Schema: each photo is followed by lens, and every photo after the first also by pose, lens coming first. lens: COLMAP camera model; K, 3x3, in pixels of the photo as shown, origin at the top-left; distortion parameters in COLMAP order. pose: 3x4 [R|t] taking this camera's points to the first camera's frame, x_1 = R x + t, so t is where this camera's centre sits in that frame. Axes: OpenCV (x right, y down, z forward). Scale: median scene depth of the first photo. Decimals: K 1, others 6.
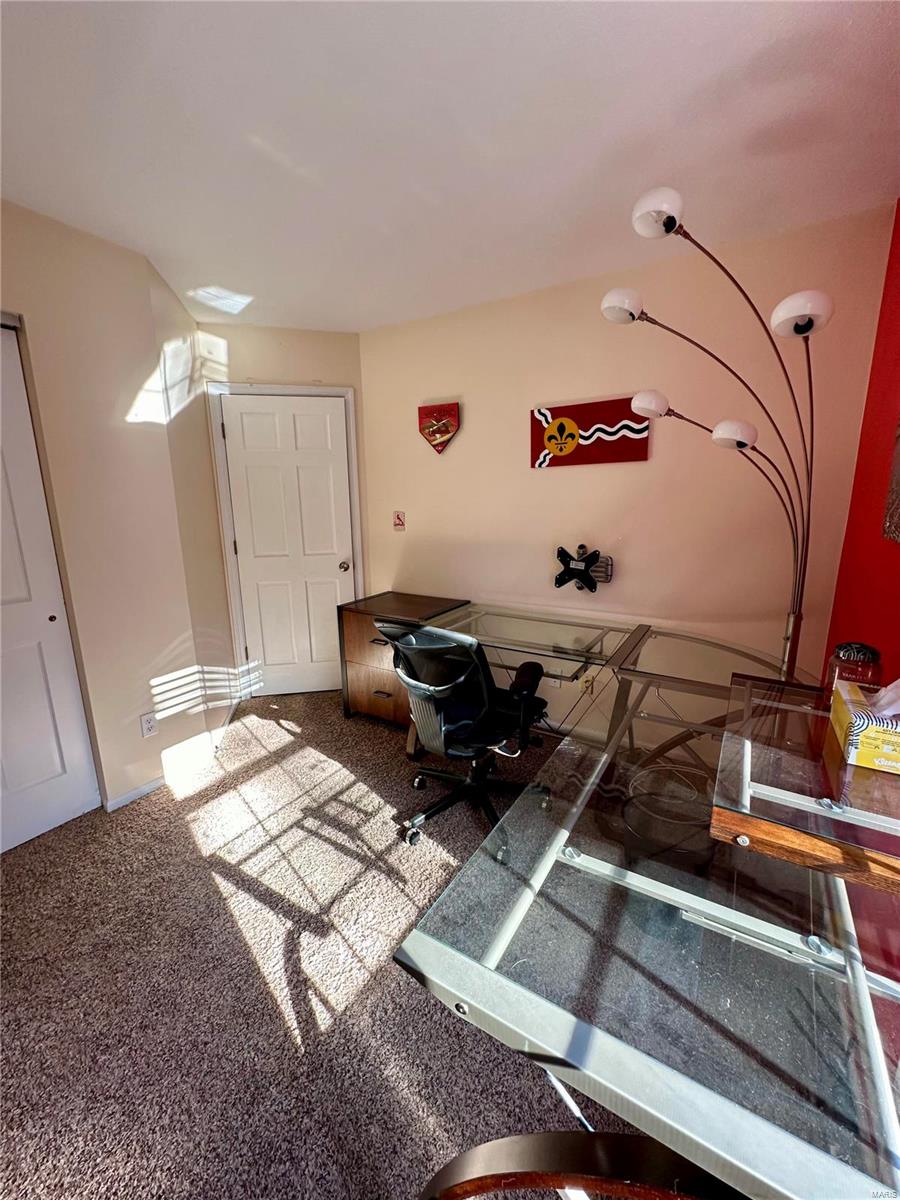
lens RADIAL K [[478.4, 0, 451.5], [0, 478.4, 599.2], [0, 0, 1]] dist [-0.003026, 0.000649]
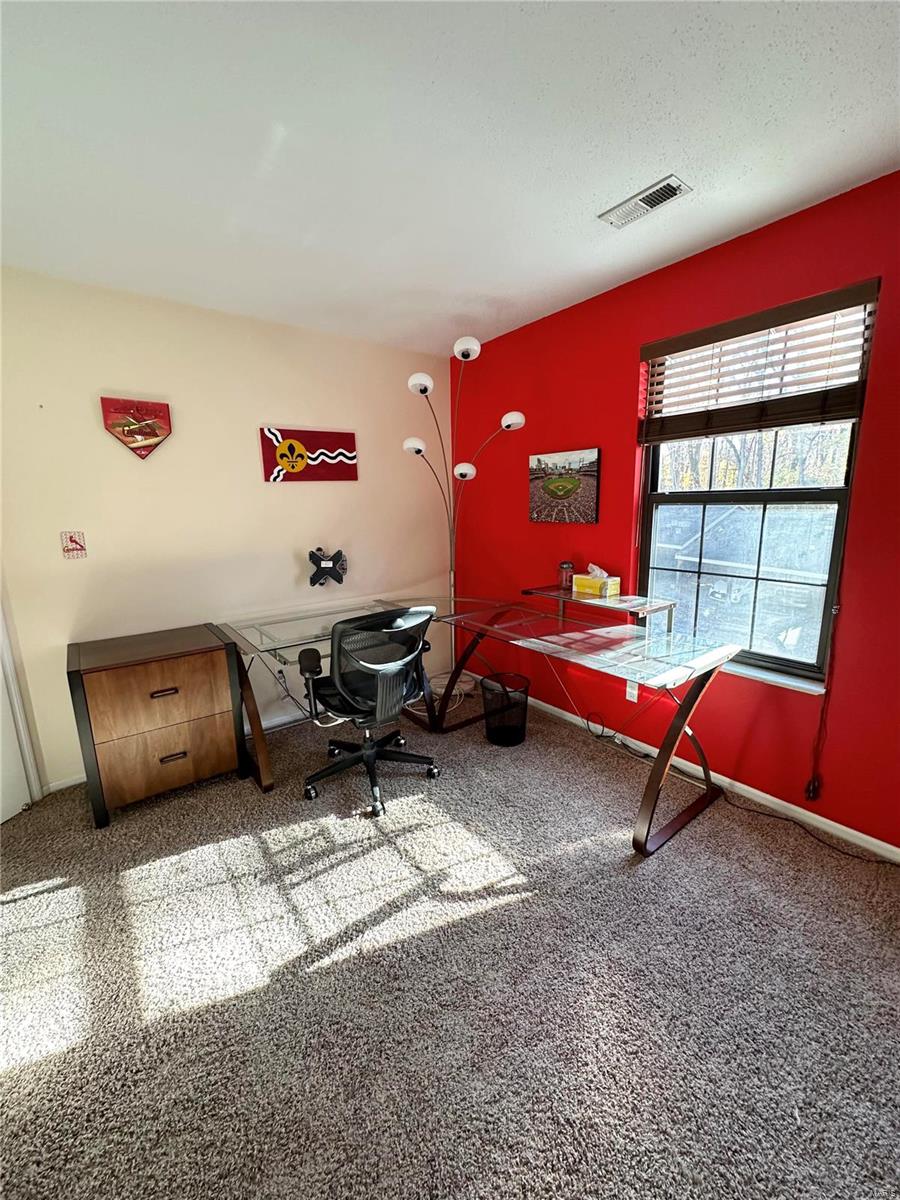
lens RADIAL K [[478.4, 0, 451.5], [0, 478.4, 599.2], [0, 0, 1]] dist [-0.003026, 0.000649]
pose [[0.356425, -0.182856, 0.916256, -0.776428], [0.213518, 0.970652, 0.110653, -0.053976], [-0.909600, 0.156197, 0.385008, 0.277116]]
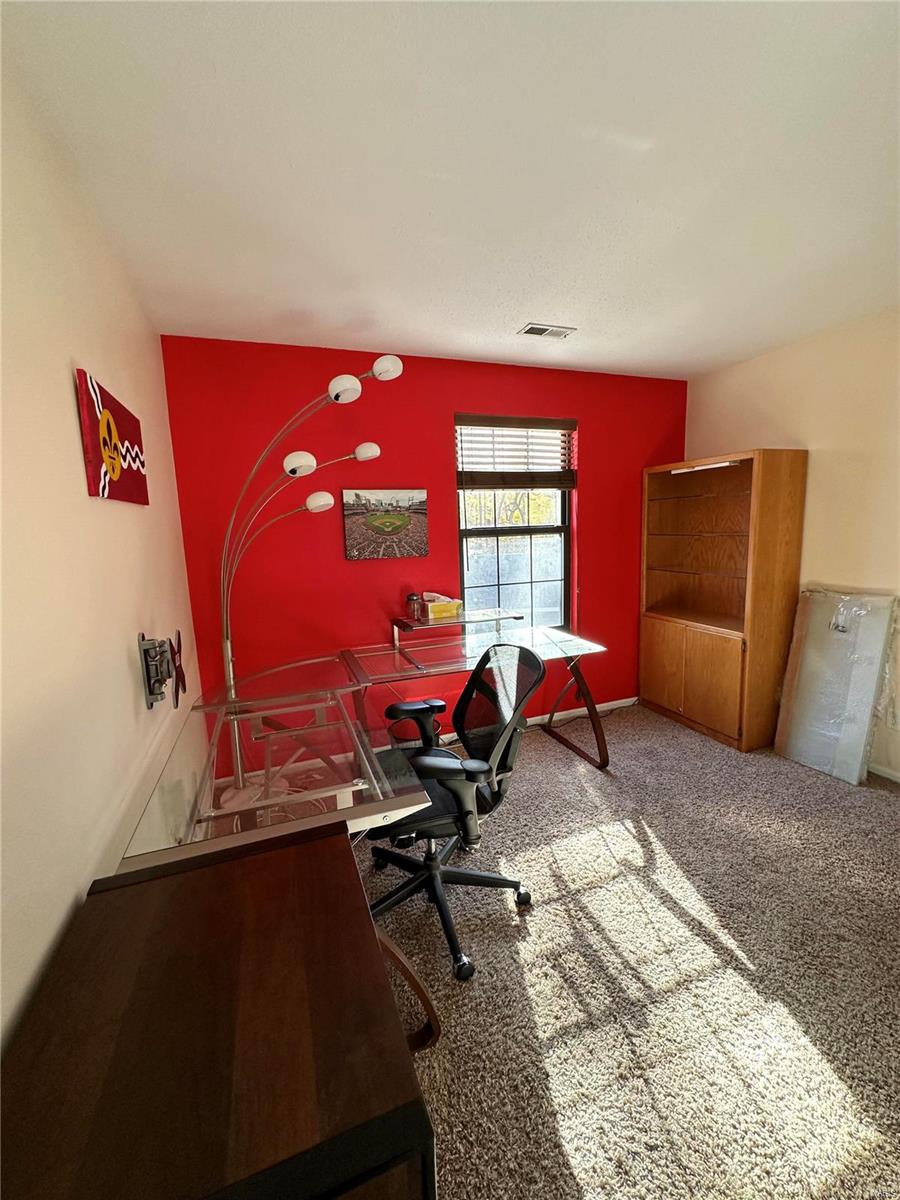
lens RADIAL K [[478.4, 0, 451.5], [0, 478.4, 599.2], [0, 0, 1]] dist [-0.003026, 0.000649]
pose [[-0.791608, -0.048958, 0.609065, -0.418038], [0.172817, 0.938147, 0.300023, -0.284222], [-0.586081, 0.342757, -0.734184, 1.276193]]
